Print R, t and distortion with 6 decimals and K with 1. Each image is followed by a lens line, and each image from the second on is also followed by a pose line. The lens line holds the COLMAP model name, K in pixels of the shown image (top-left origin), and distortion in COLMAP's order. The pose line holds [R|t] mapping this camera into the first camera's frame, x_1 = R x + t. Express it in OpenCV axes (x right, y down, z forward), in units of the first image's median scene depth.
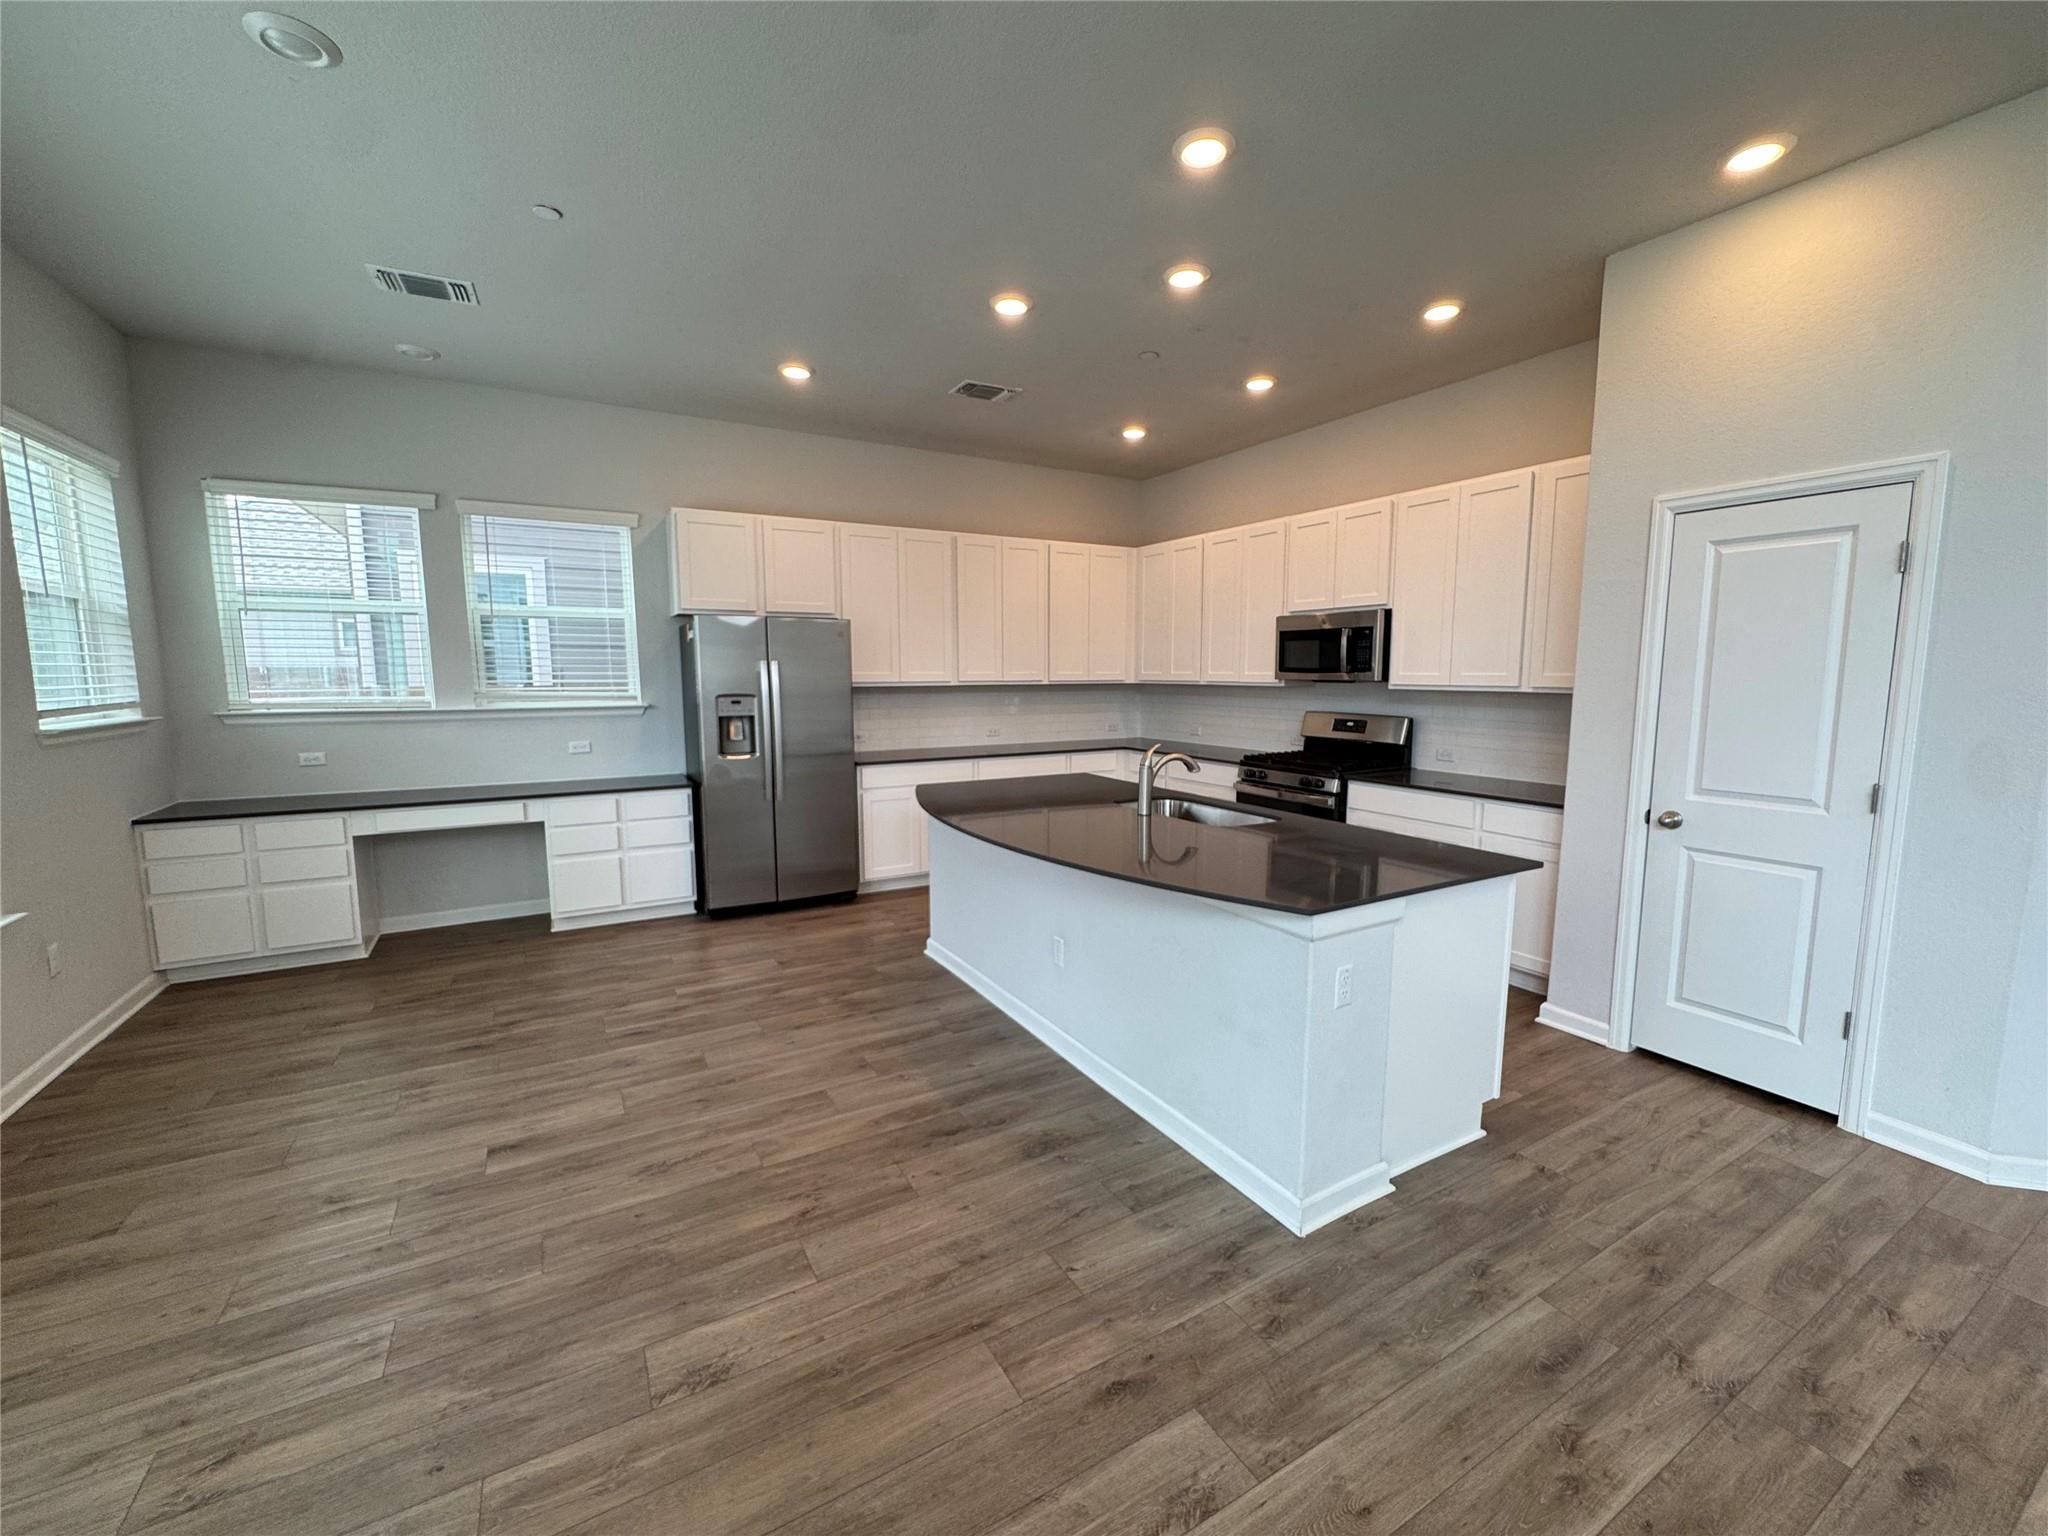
lens RADIAL K [[820.7, 0, 1012.7], [0, 820.7, 766.2], [0, 0, 1]] dist [-0.006615, 0.000563]
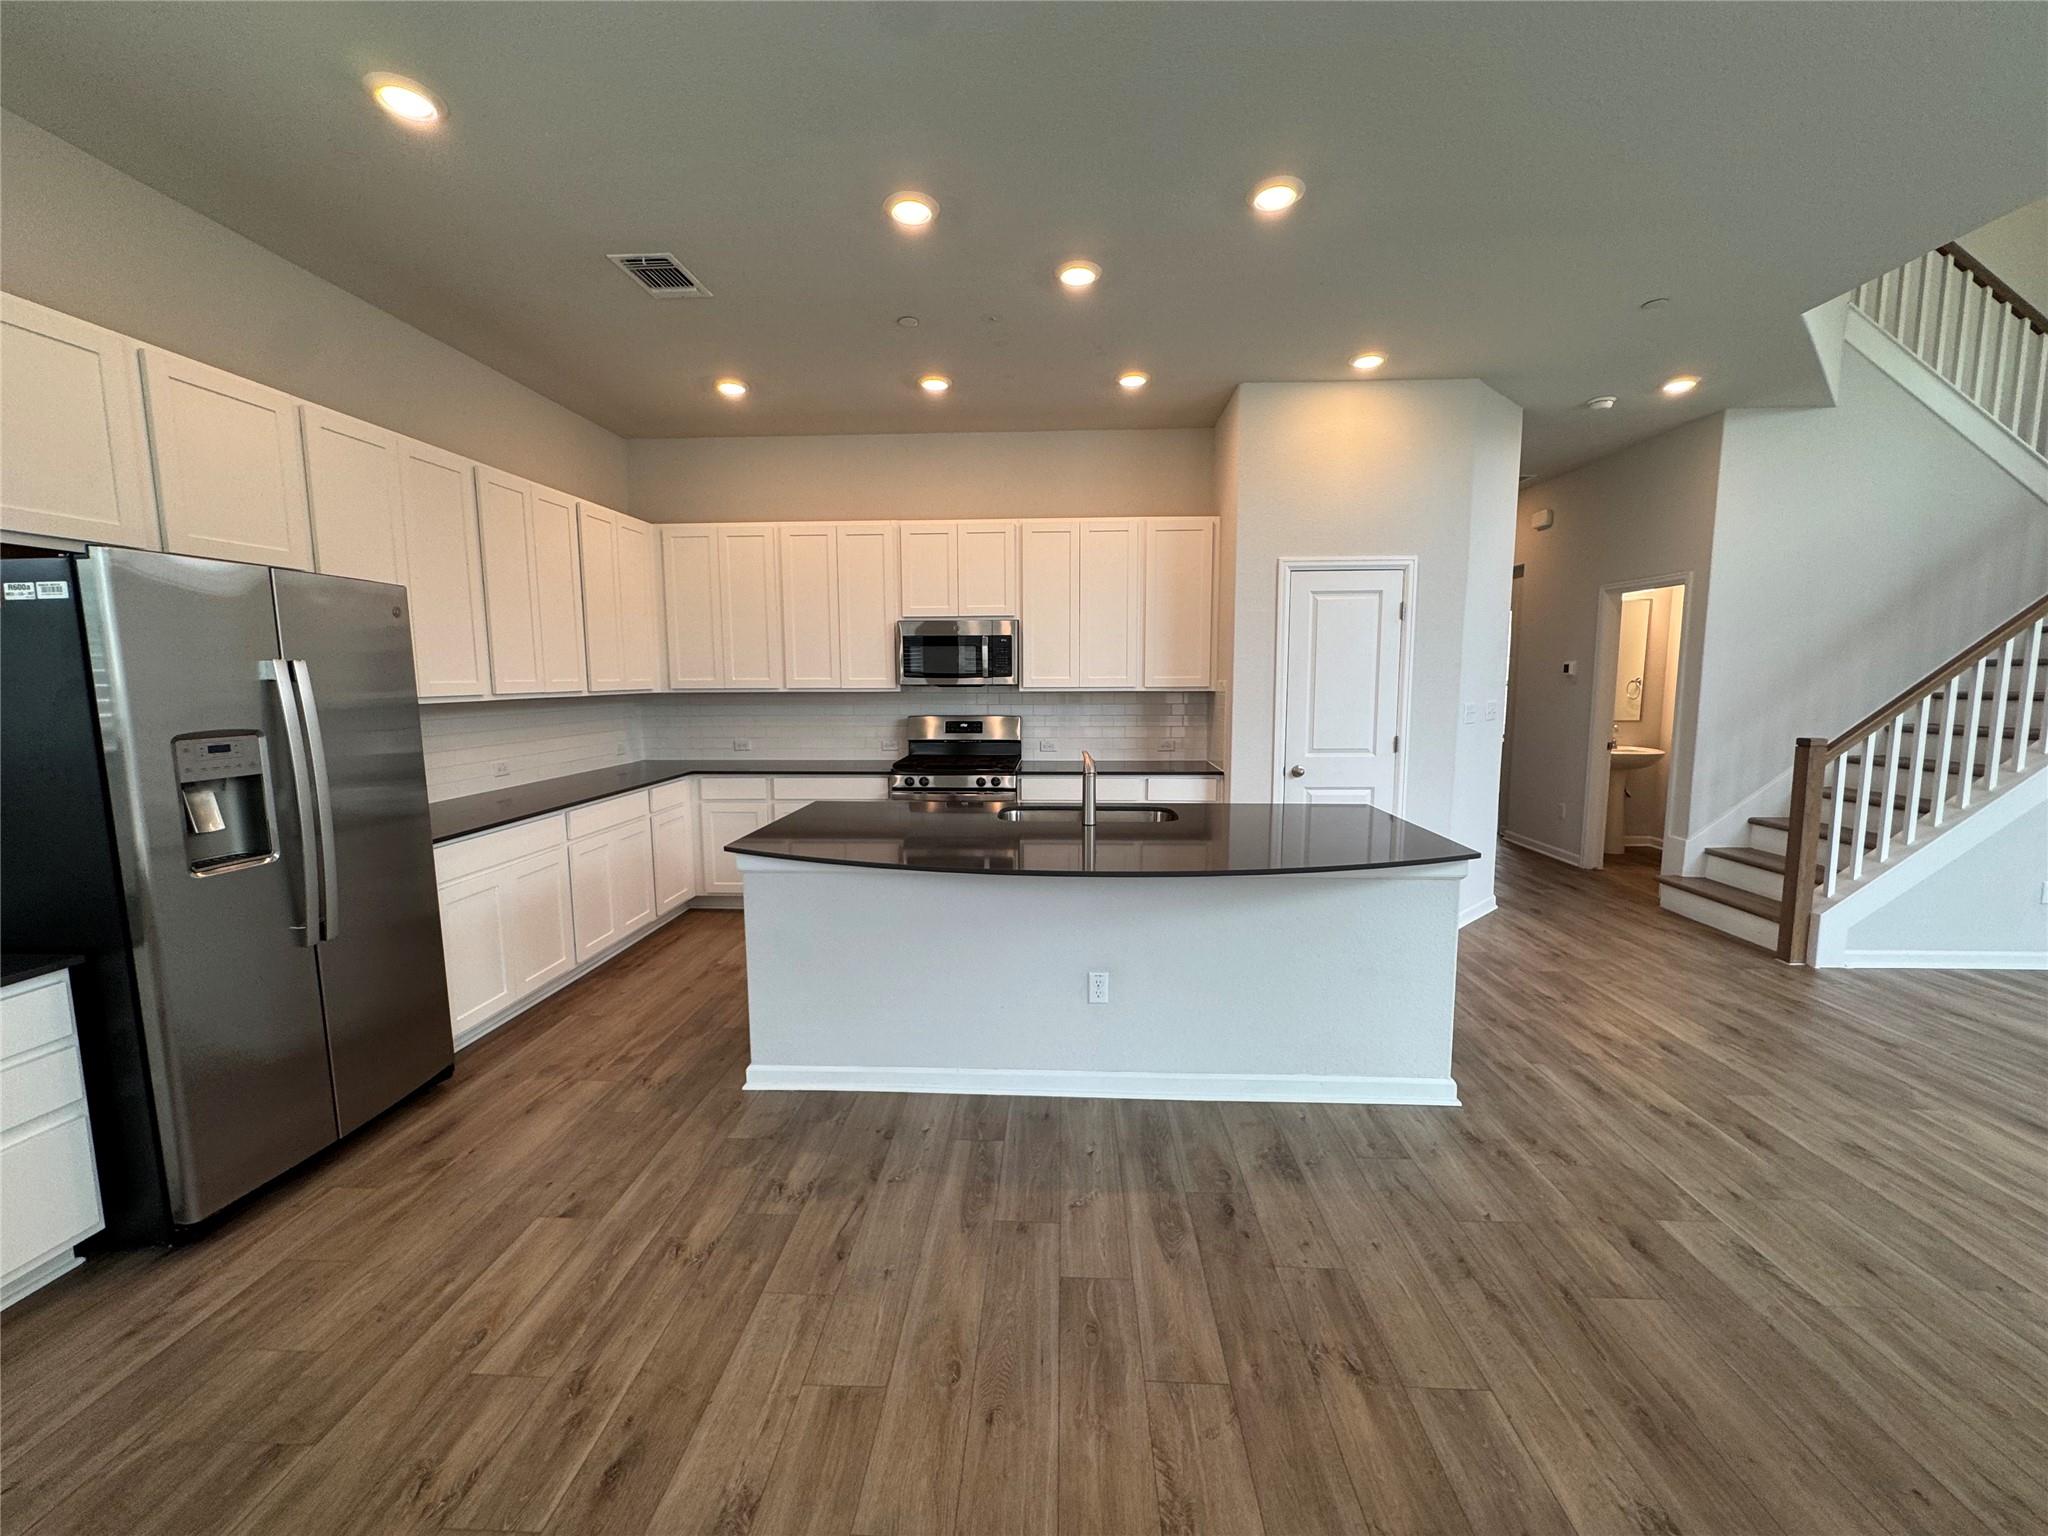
lens RADIAL K [[820.7, 0, 1022.0], [0, 820.7, 767.9], [0, 0, 1]] dist [-0.006615, 0.000563]
pose [[0.535006, -0.097243, 0.839233, -0.623039], [0.101967, 0.993524, 0.050117, -0.057654], [-0.838672, 0.058762, 0.541457, 0.493902]]
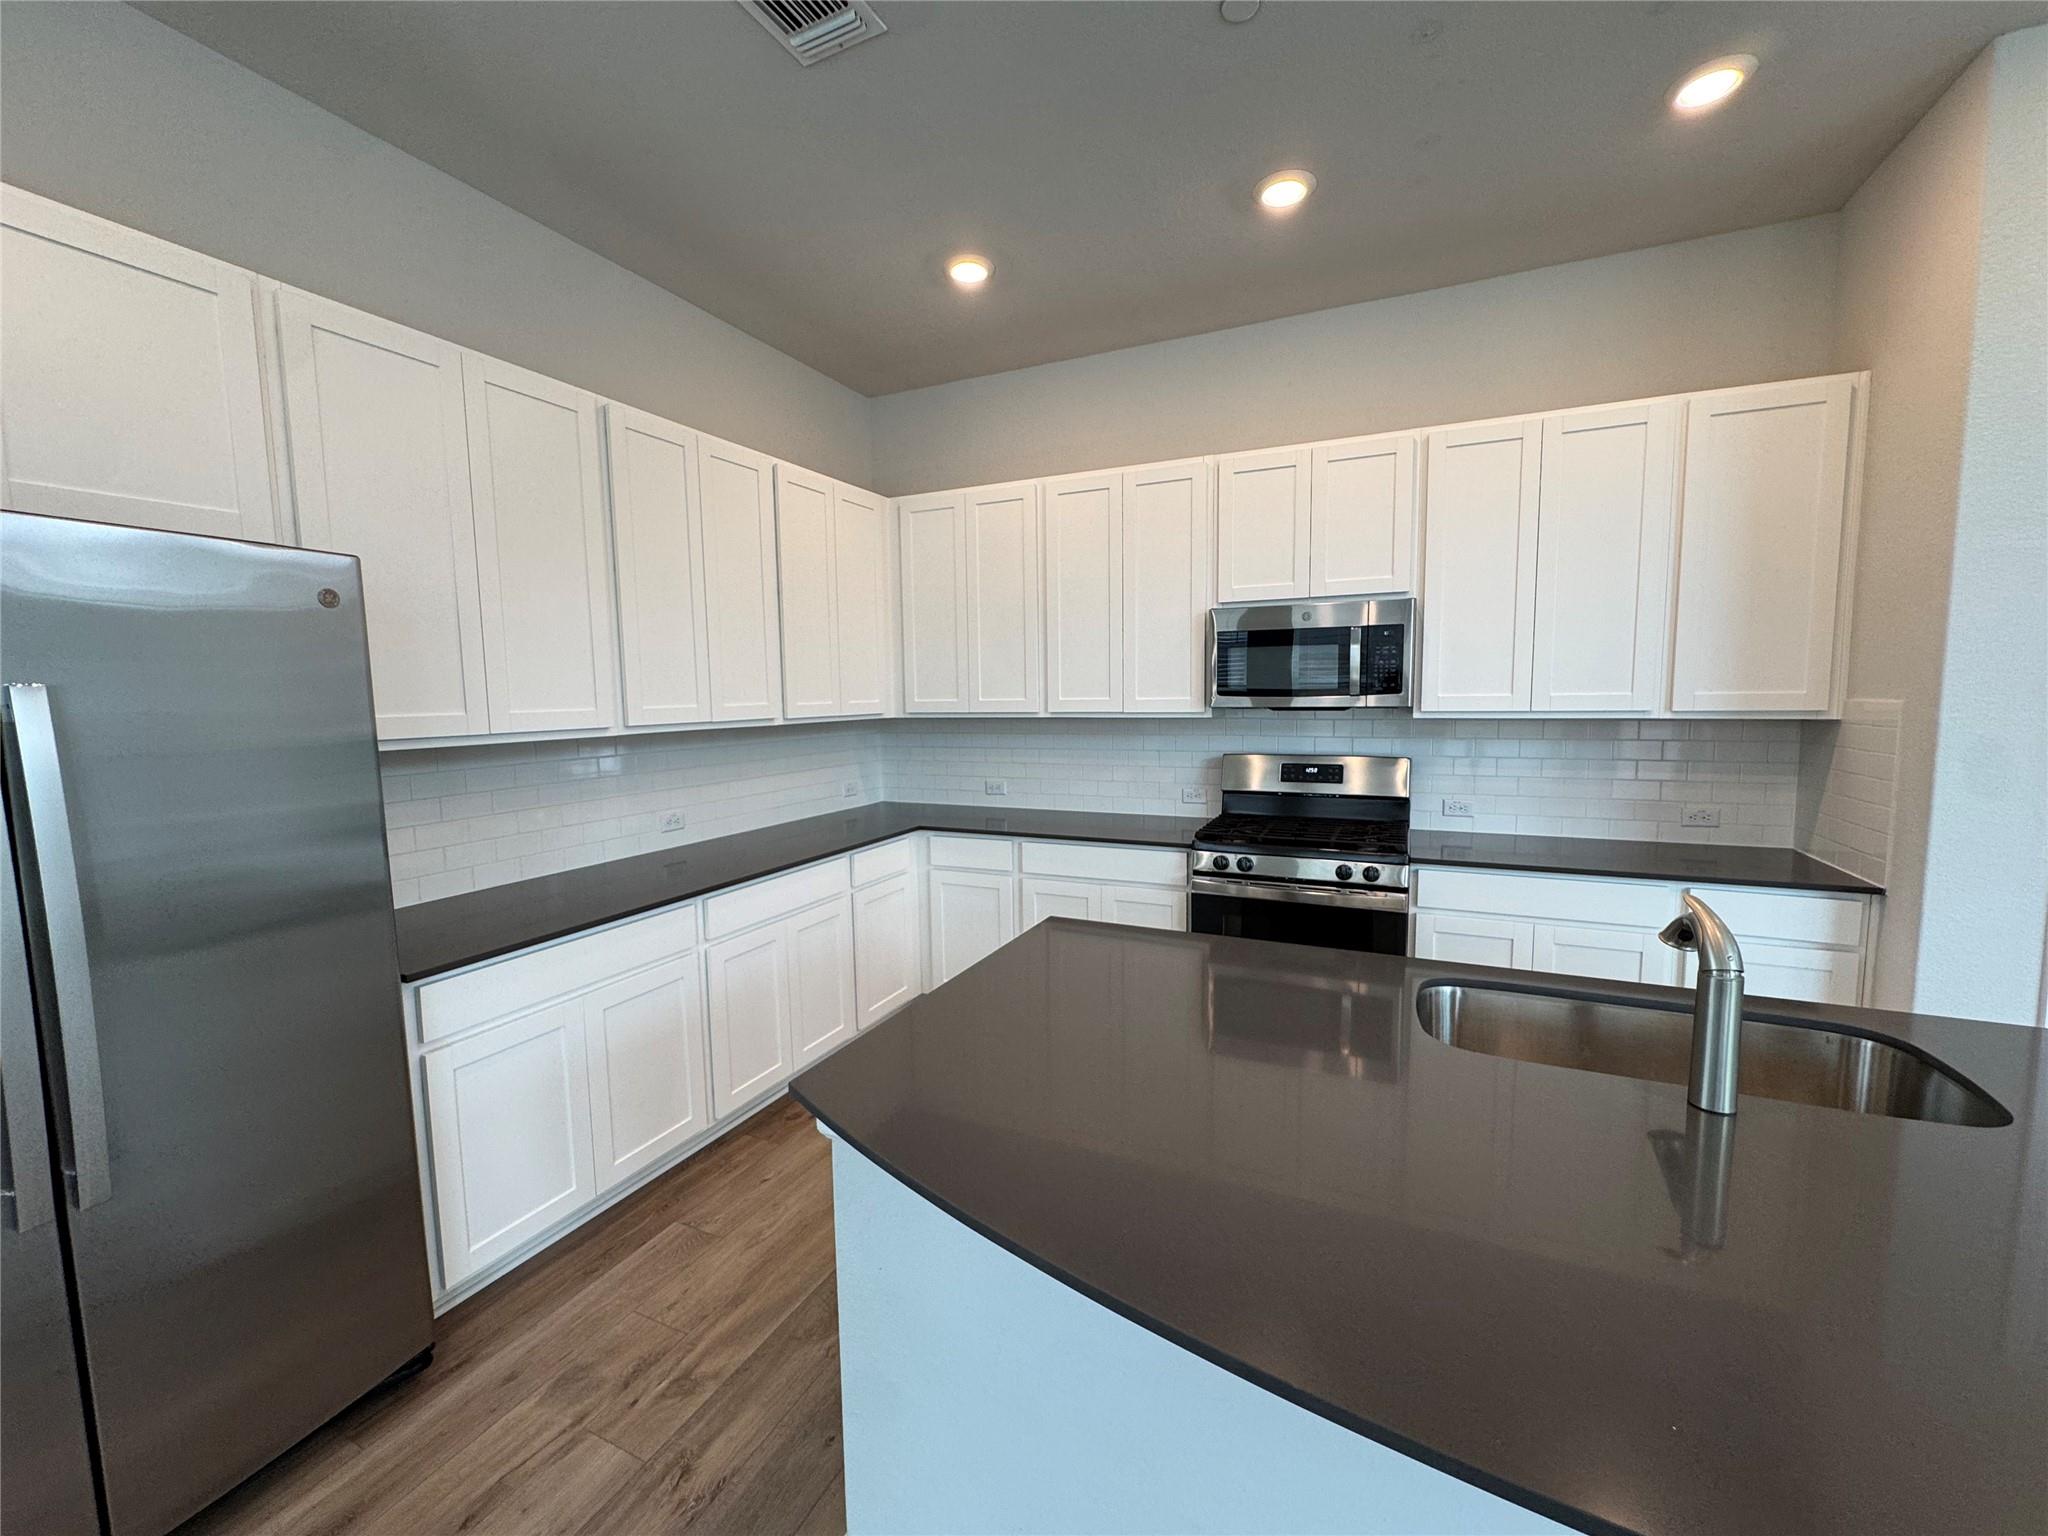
lens RADIAL K [[820.7, 0, 1019.5], [0, 820.7, 770.4], [0, 0, 1]] dist [-0.006615, 0.000563]
pose [[0.811670, -0.065876, 0.580390, -0.249534], [0.080773, 0.996733, 0.000172, -0.098079], [-0.578505, 0.046740, 0.814339, 0.804420]]
